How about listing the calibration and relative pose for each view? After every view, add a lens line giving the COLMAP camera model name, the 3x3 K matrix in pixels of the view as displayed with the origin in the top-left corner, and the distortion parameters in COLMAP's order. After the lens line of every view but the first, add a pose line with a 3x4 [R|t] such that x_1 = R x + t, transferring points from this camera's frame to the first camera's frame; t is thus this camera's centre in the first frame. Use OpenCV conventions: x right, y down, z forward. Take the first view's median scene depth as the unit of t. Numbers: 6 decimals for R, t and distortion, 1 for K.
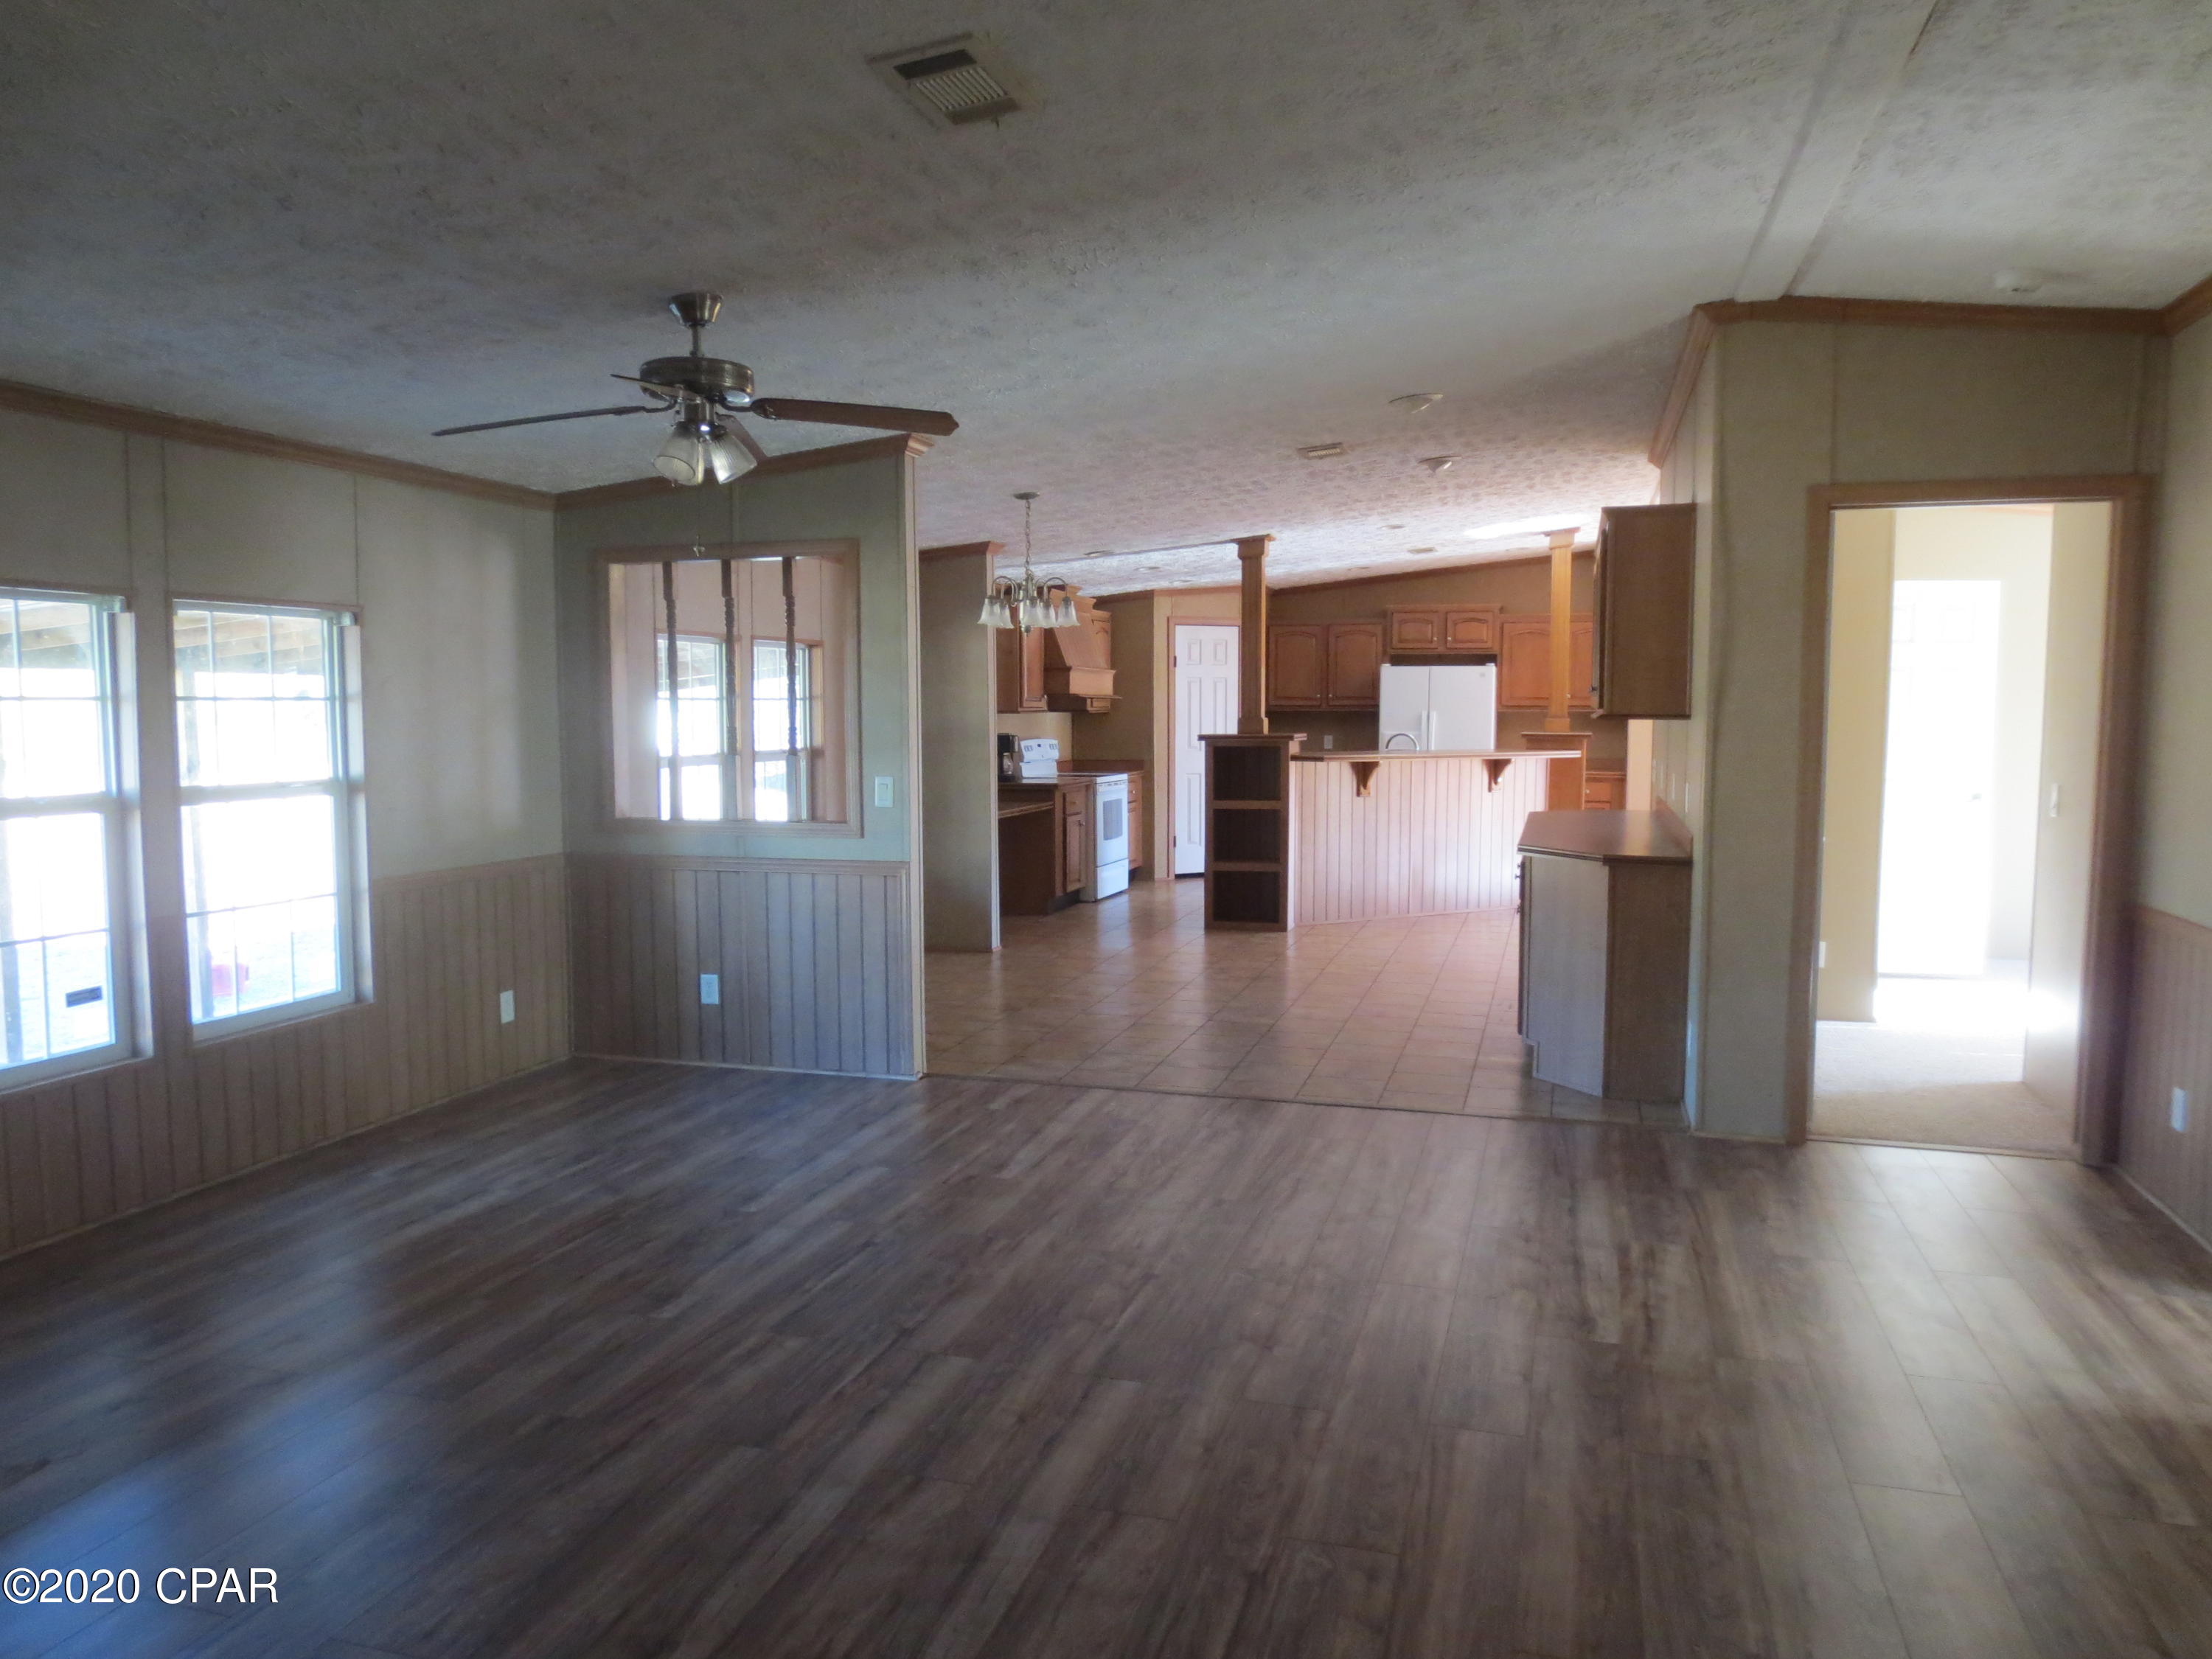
lens RADIAL K [[1585.8, 0, 1094.6], [0, 1585.8, 834.8], [0, 0, 1]] dist [-0.027628, 0.006200]
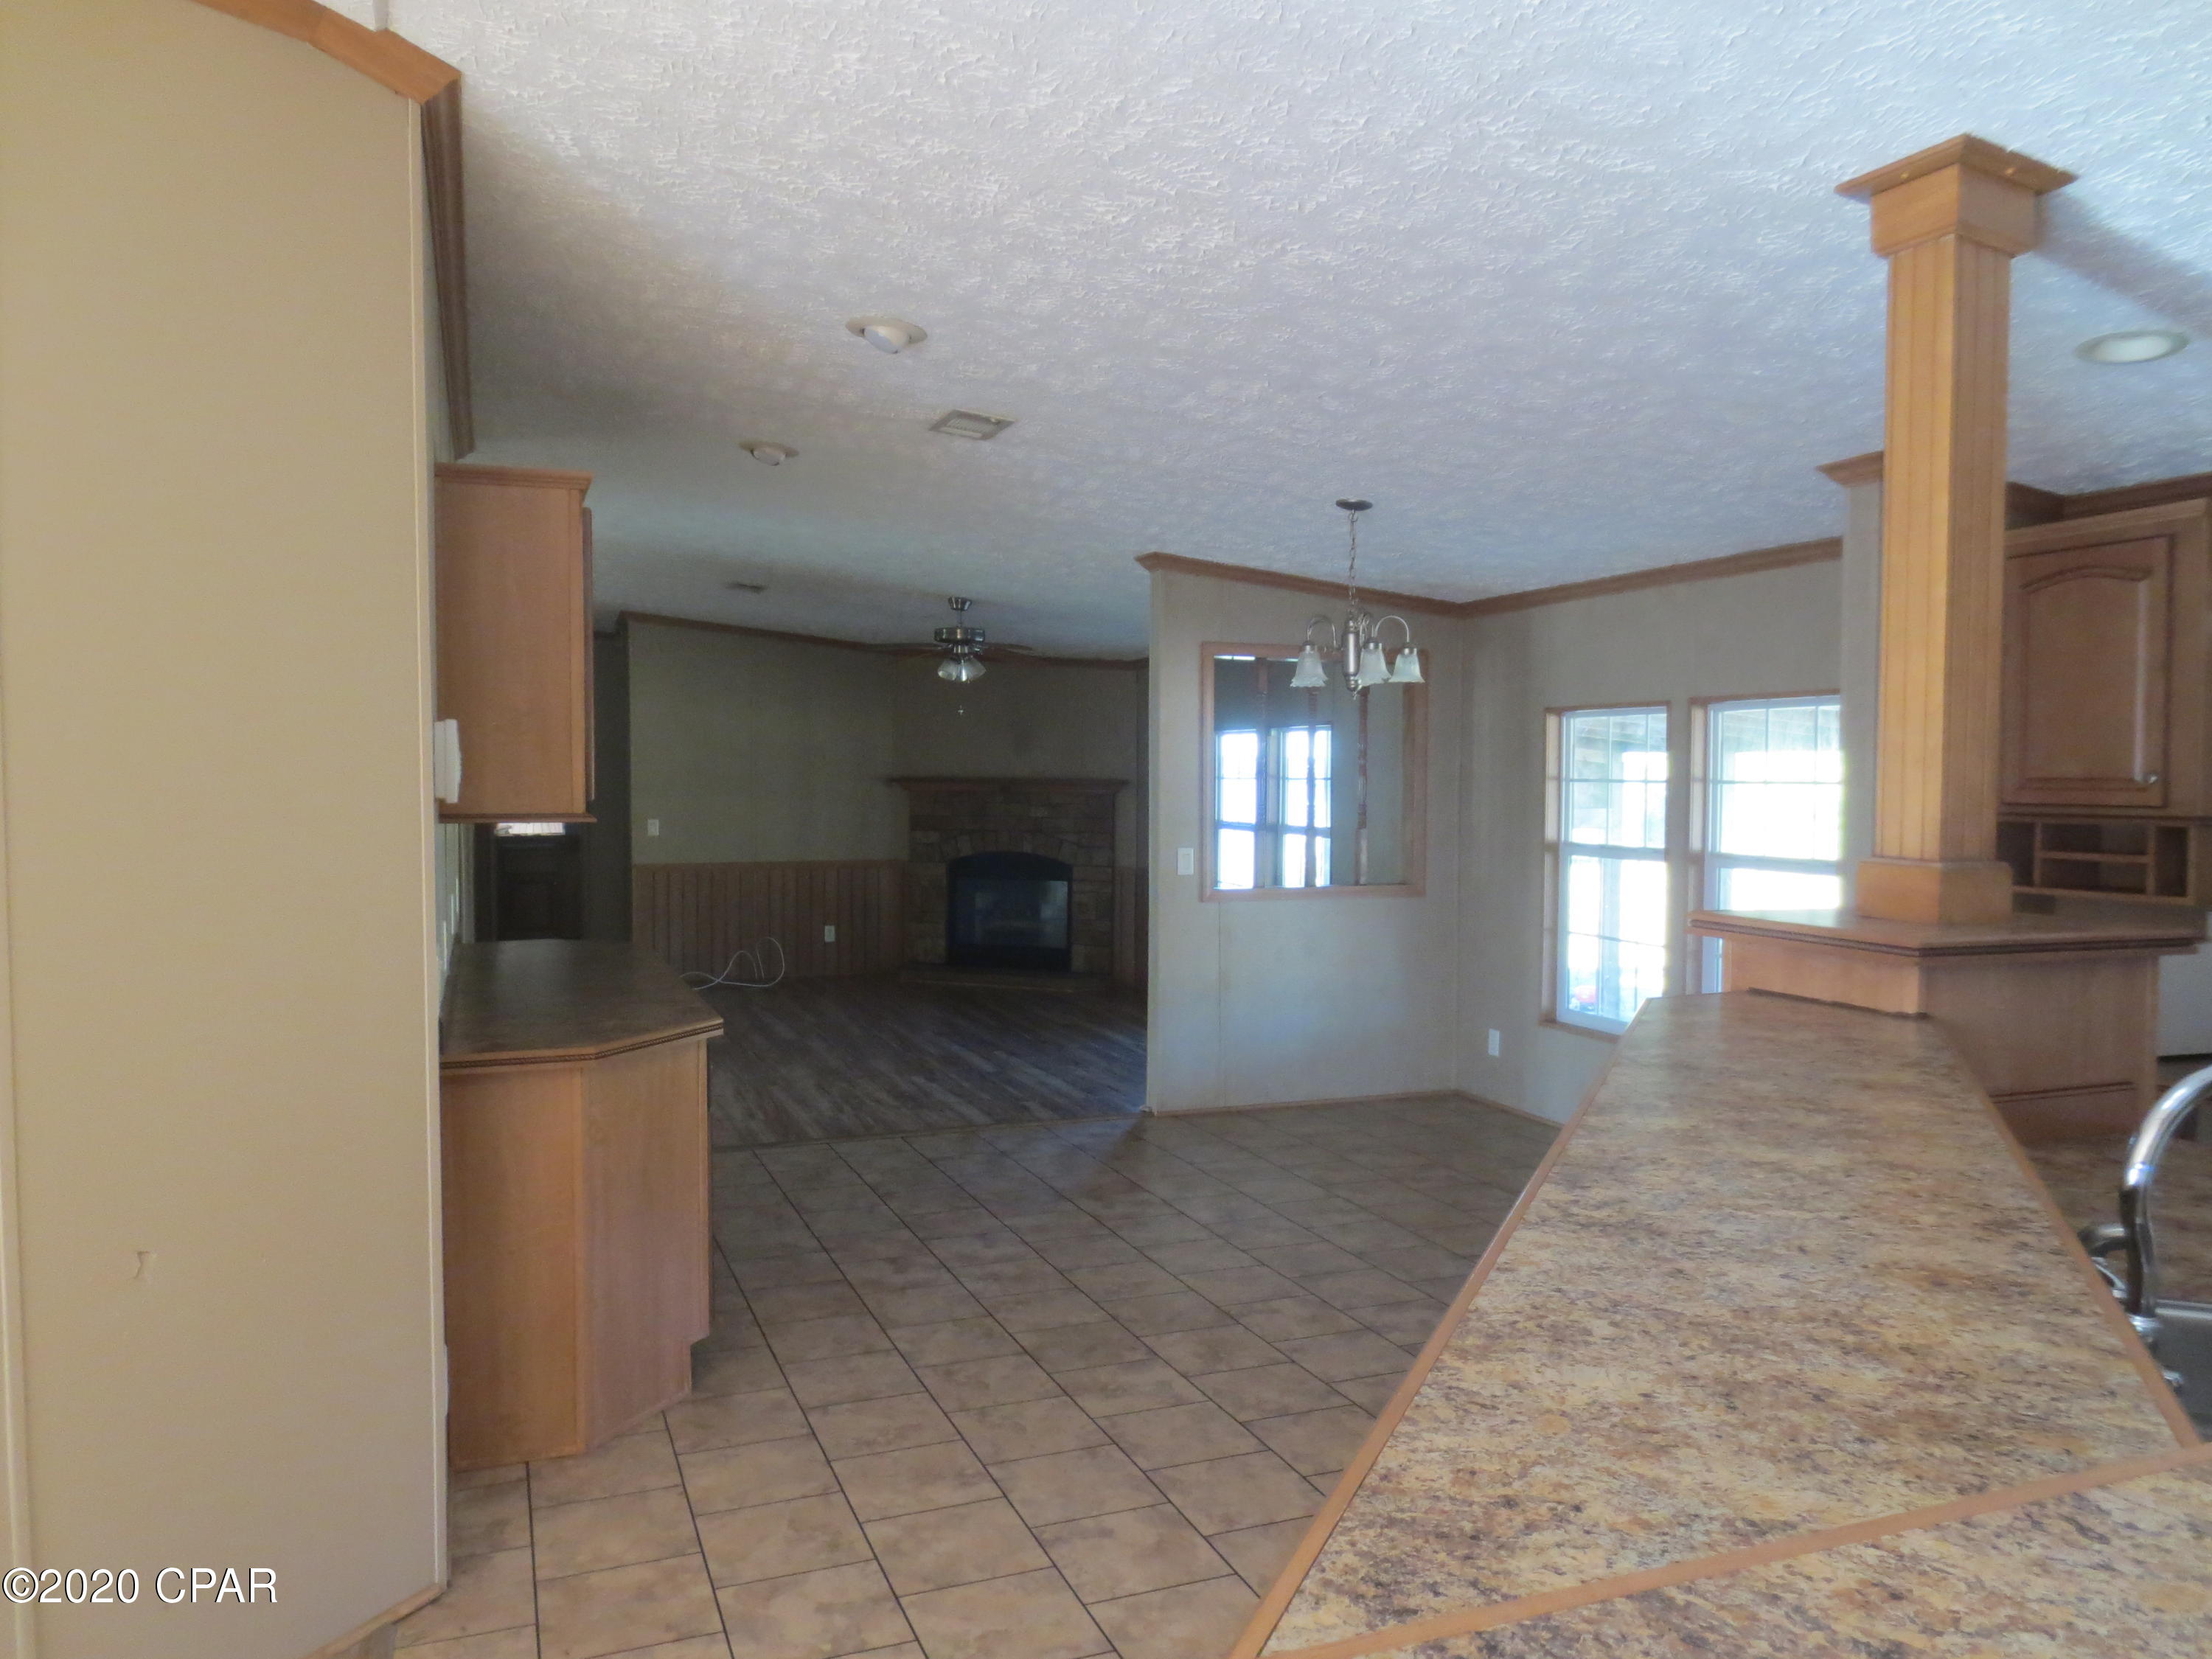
lens RADIAL K [[1589.9, 0, 1100.3], [0, 1589.9, 830.4], [0, 0, 1]] dist [-0.026143, 0.009564]
pose [[-0.789634, 0.020813, -0.613225, 0.367430], [-0.052850, 0.993403, 0.101769, -0.097729], [0.611298, 0.112769, -0.783325, 1.106978]]
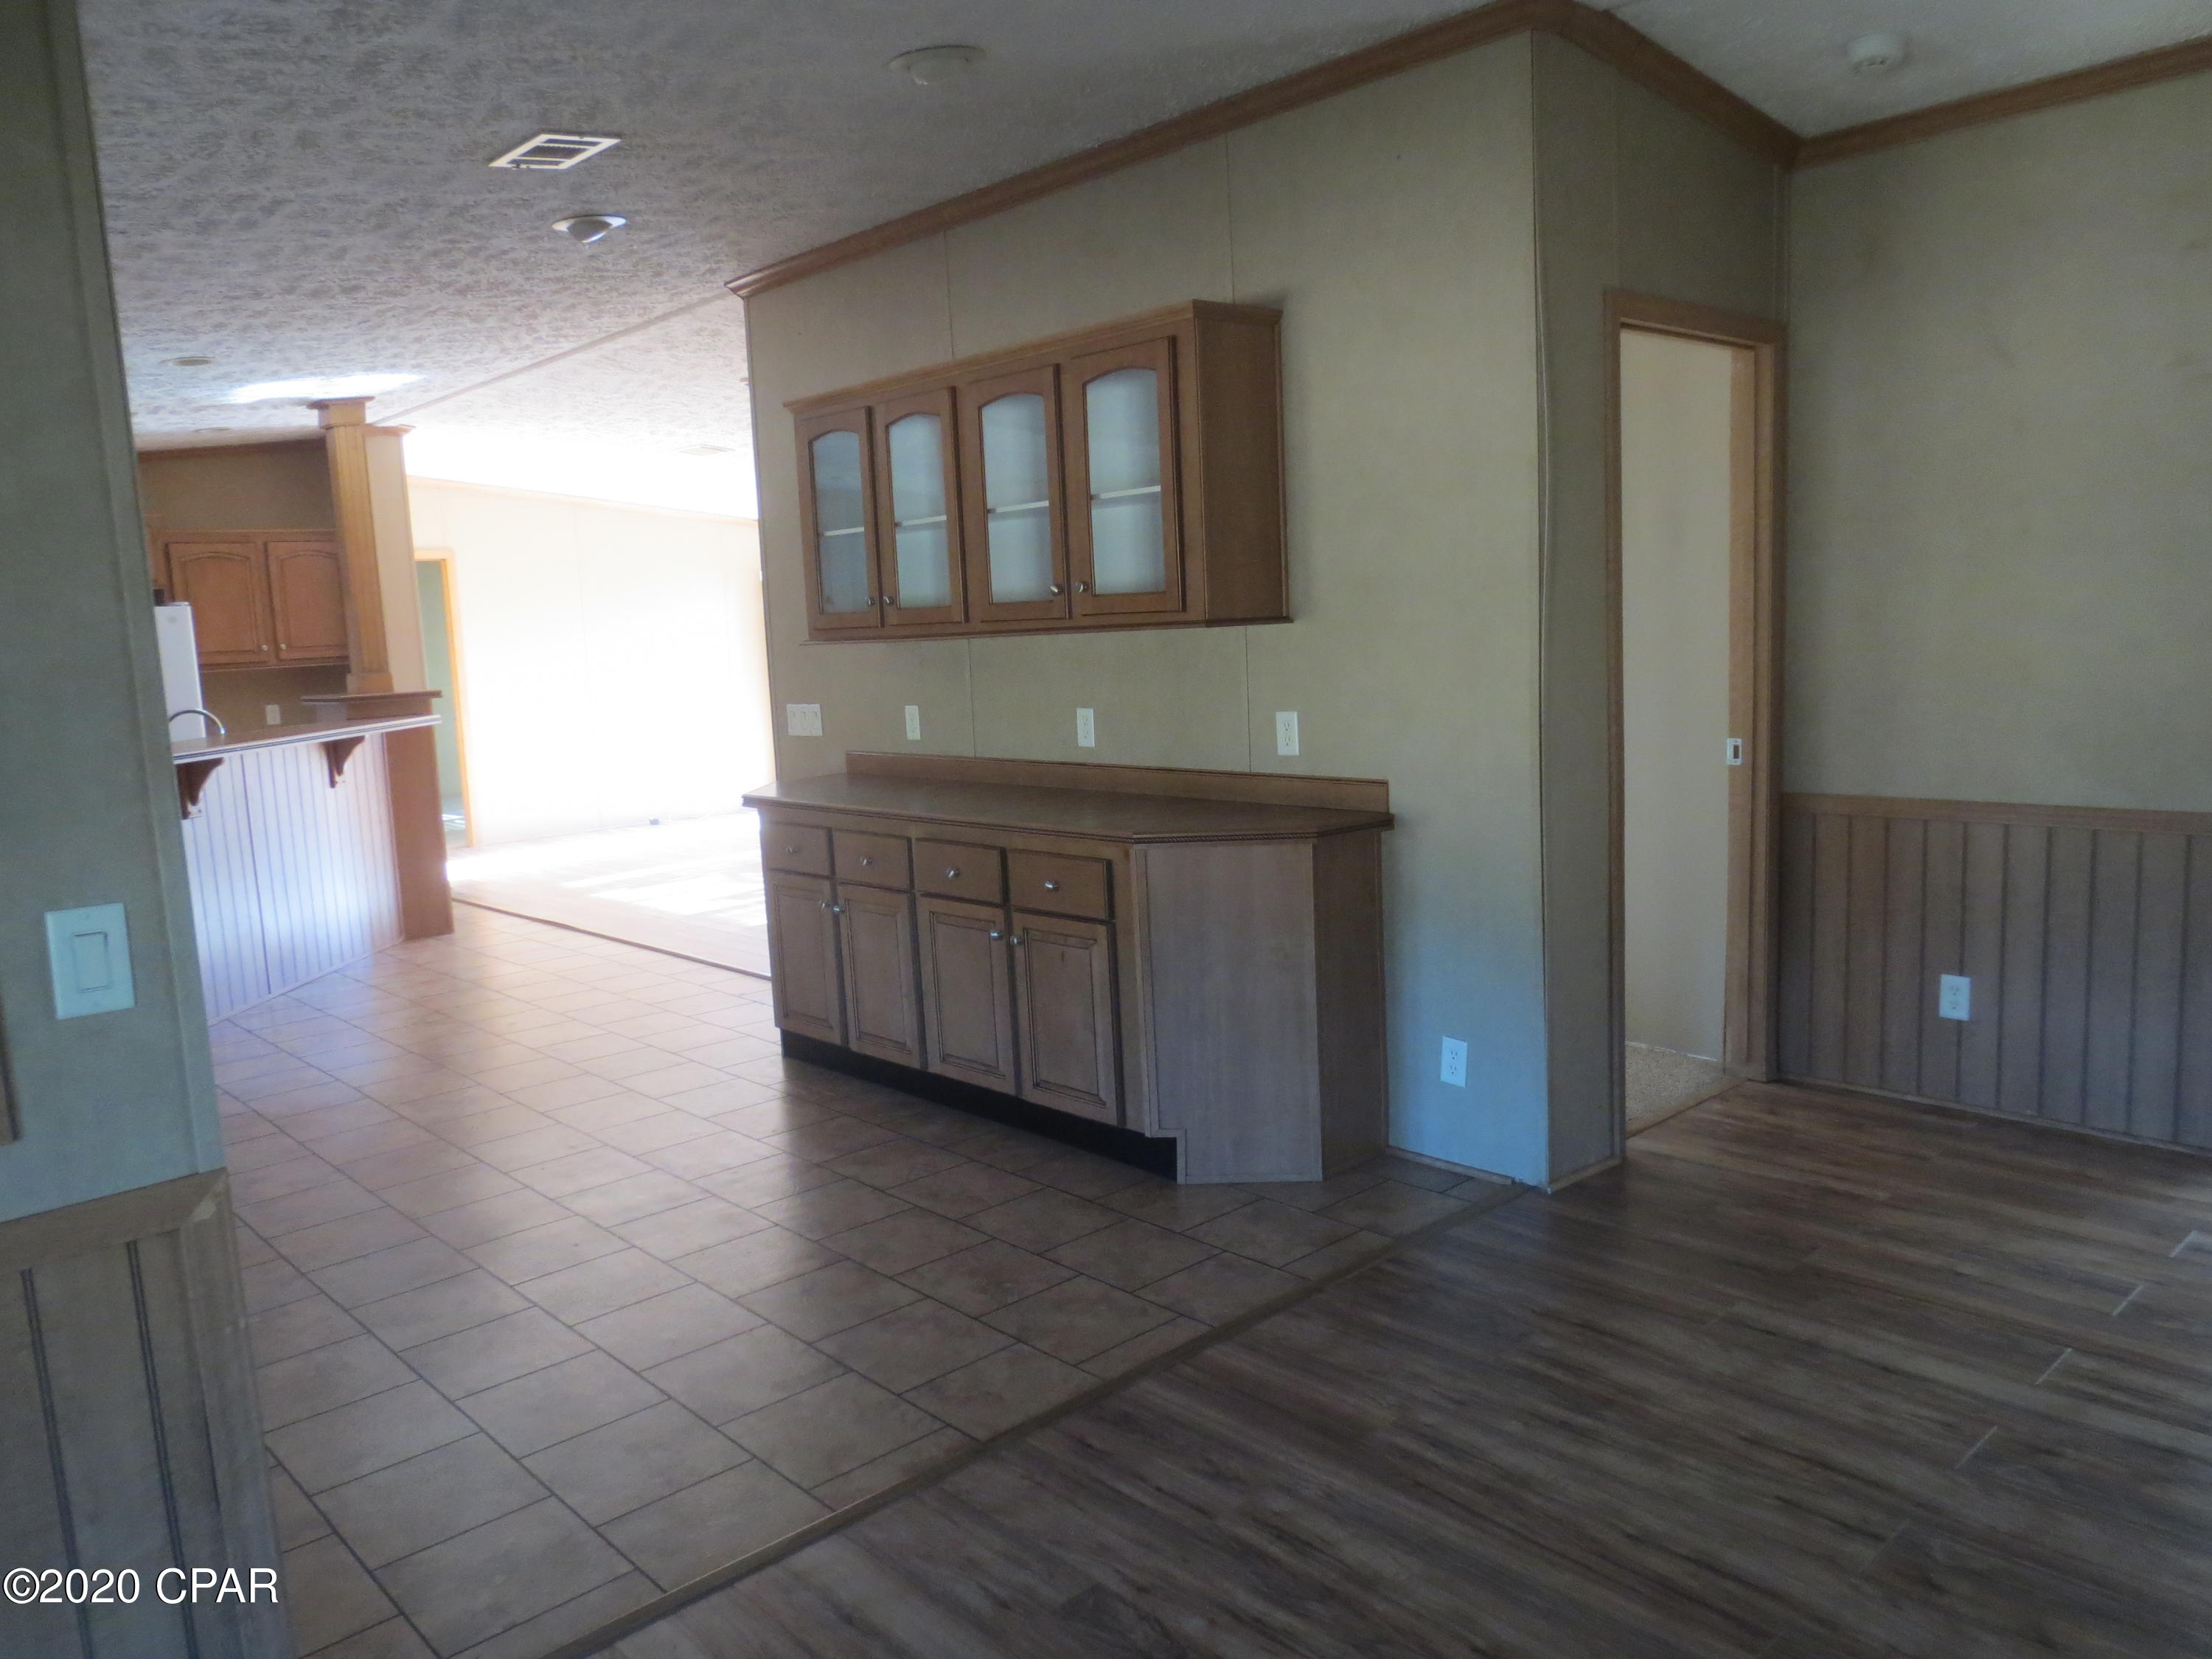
lens RADIAL K [[1585.8, 0, 1094.6], [0, 1585.8, 834.8], [0, 0, 1]] dist [-0.027628, 0.006200]
pose [[0.507293, -0.139238, 0.850451, -0.164166], [0.118589, 0.988752, 0.091142, -0.031881], [-0.853575, 0.054619, 0.518099, 0.409232]]
